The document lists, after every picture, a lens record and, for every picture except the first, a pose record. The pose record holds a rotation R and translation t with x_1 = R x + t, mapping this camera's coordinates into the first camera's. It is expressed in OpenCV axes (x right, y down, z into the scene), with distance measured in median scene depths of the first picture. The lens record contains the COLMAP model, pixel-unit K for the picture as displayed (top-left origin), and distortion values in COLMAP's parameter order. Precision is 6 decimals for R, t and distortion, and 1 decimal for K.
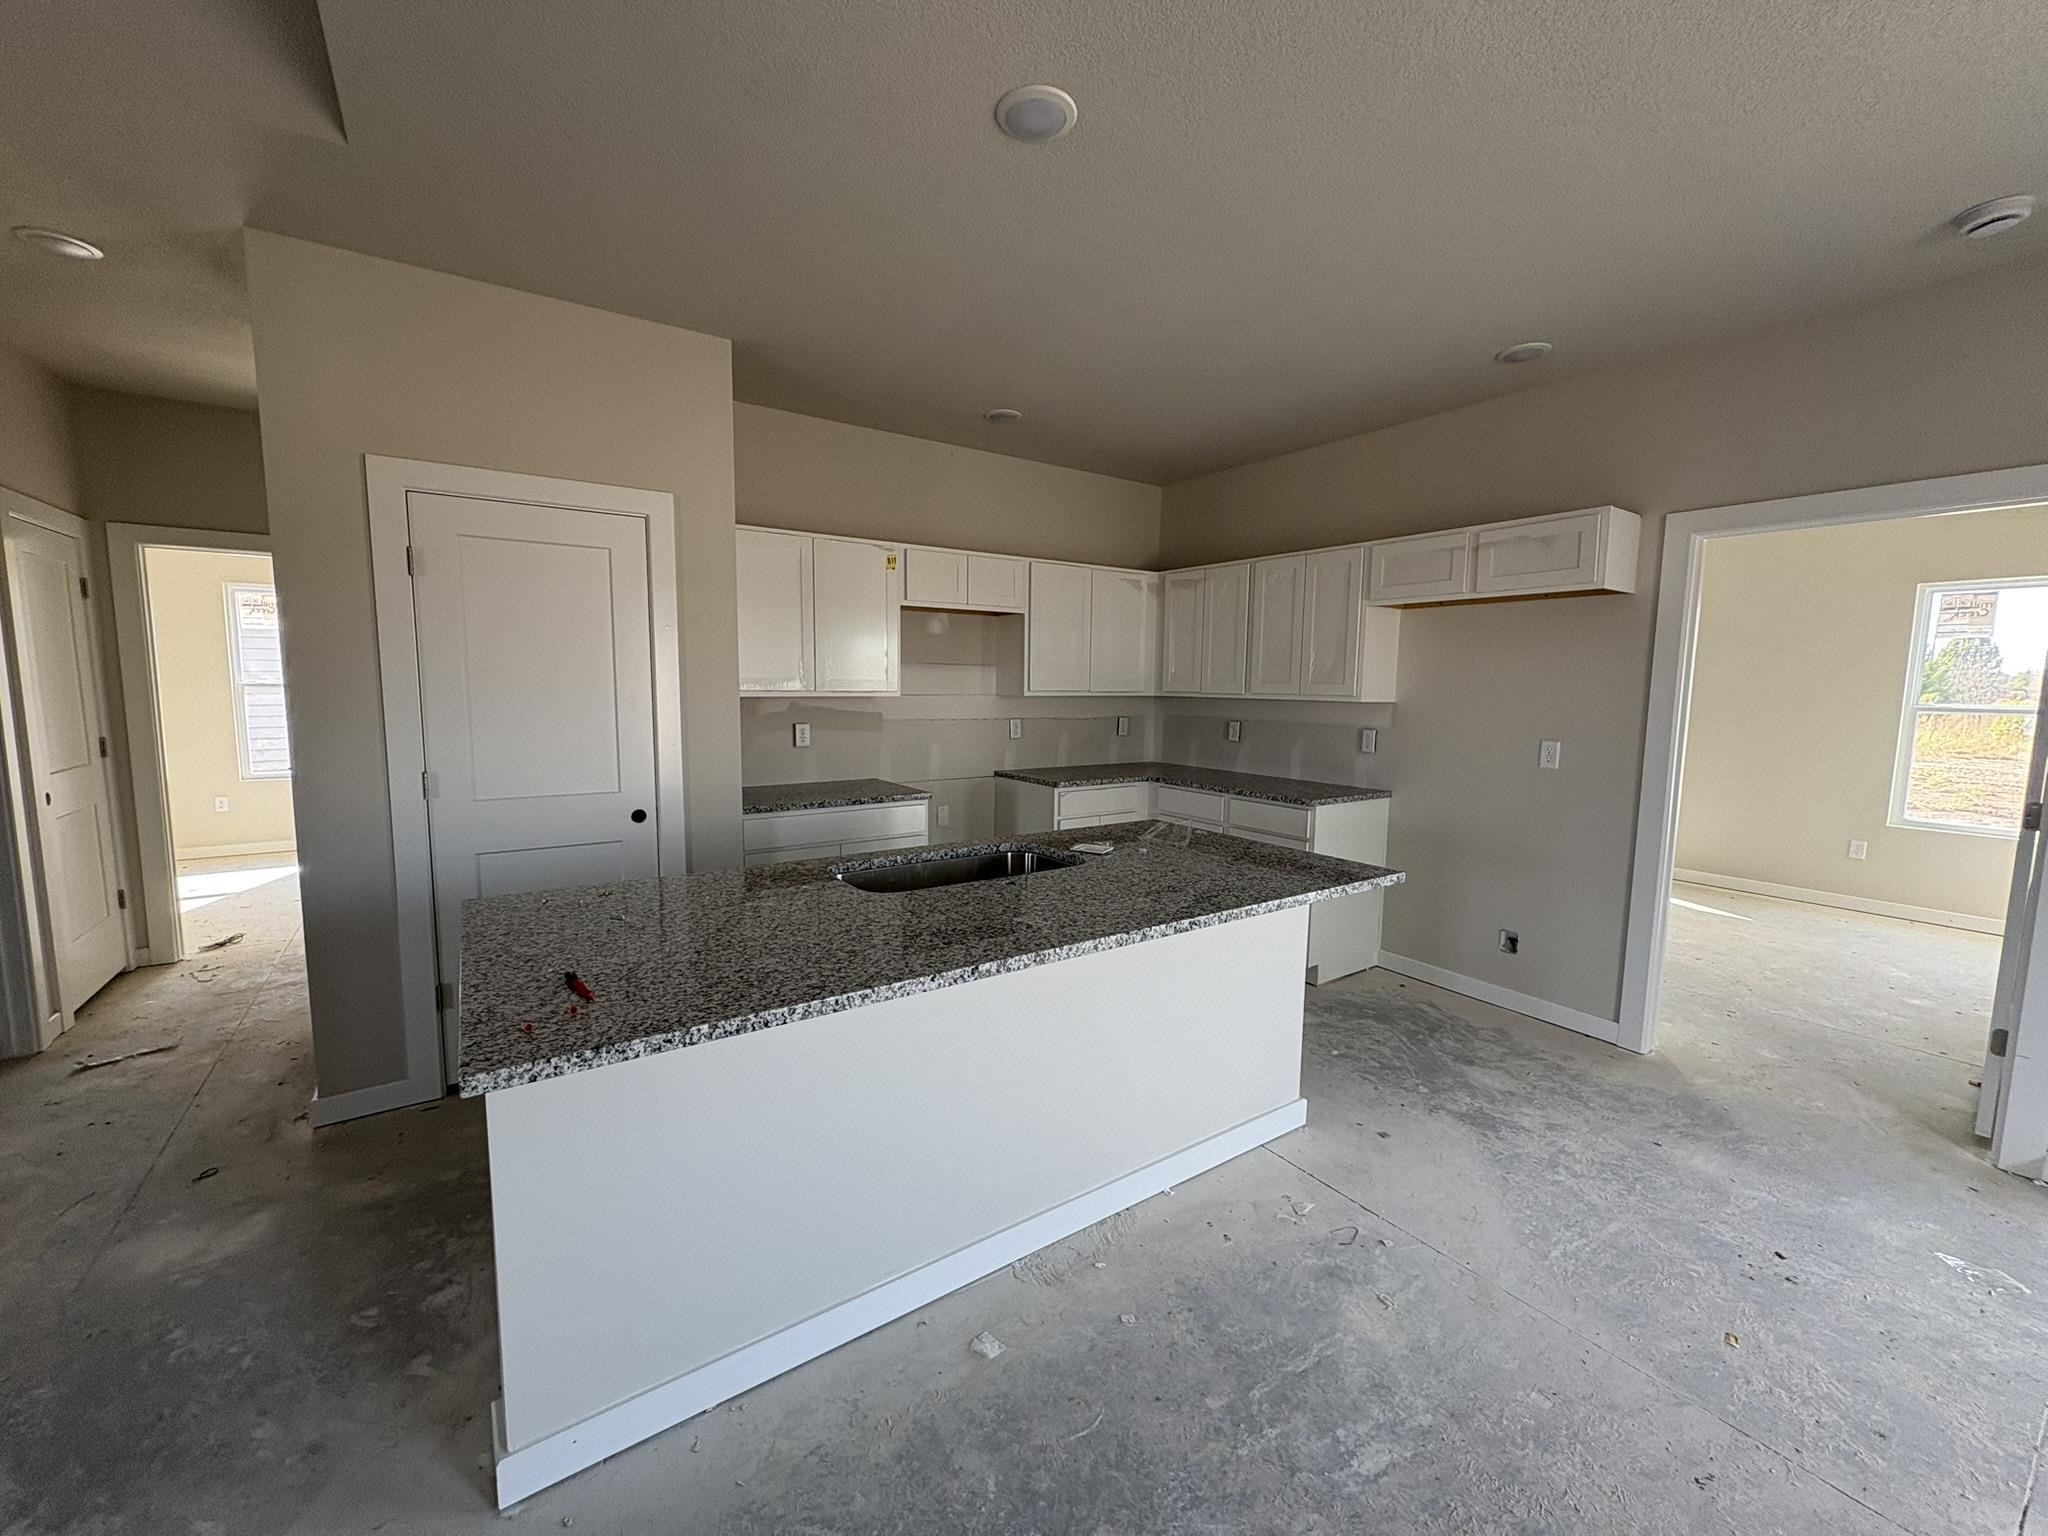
lens RADIAL K [[816.1, 0, 1023.2], [0, 816.1, 767.2], [0, 0, 1]] dist [0.001492, -0.000113]
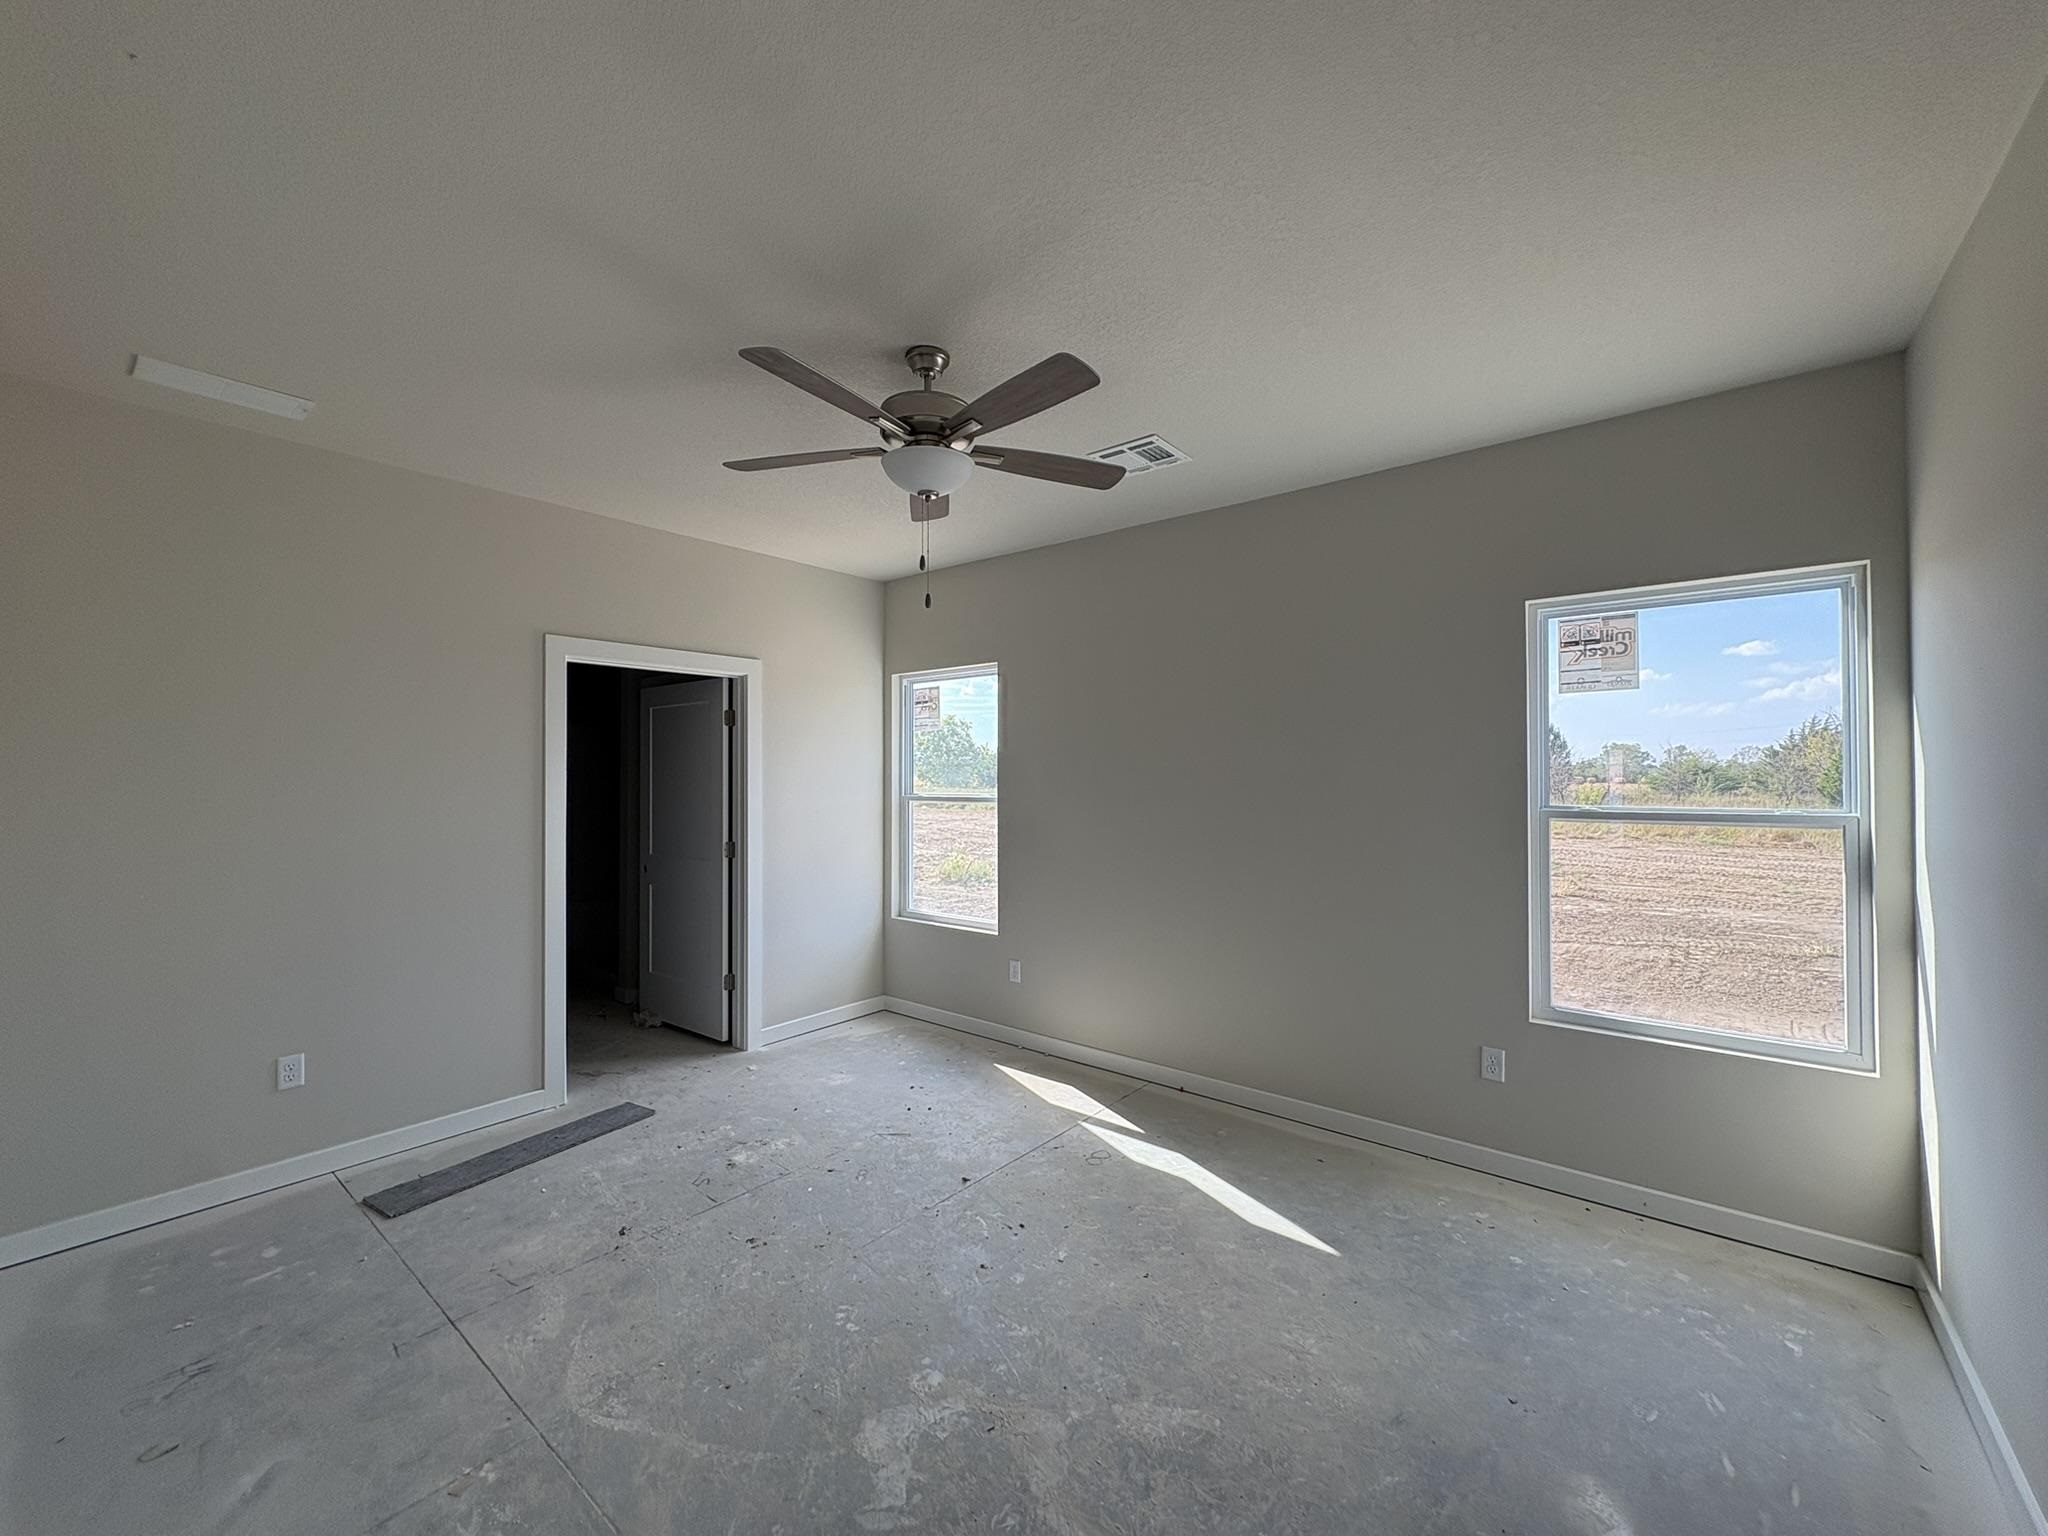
lens RADIAL K [[816.1, 0, 1027.3], [0, 816.1, 767.7], [0, 0, 1]] dist [0.001492, -0.000113]
pose [[0.958641, -0.010200, 0.284435, 0.567628], [0.043669, 0.992796, -0.111577, -0.054629], [-0.281248, 0.119383, 0.952180, 0.541599]]
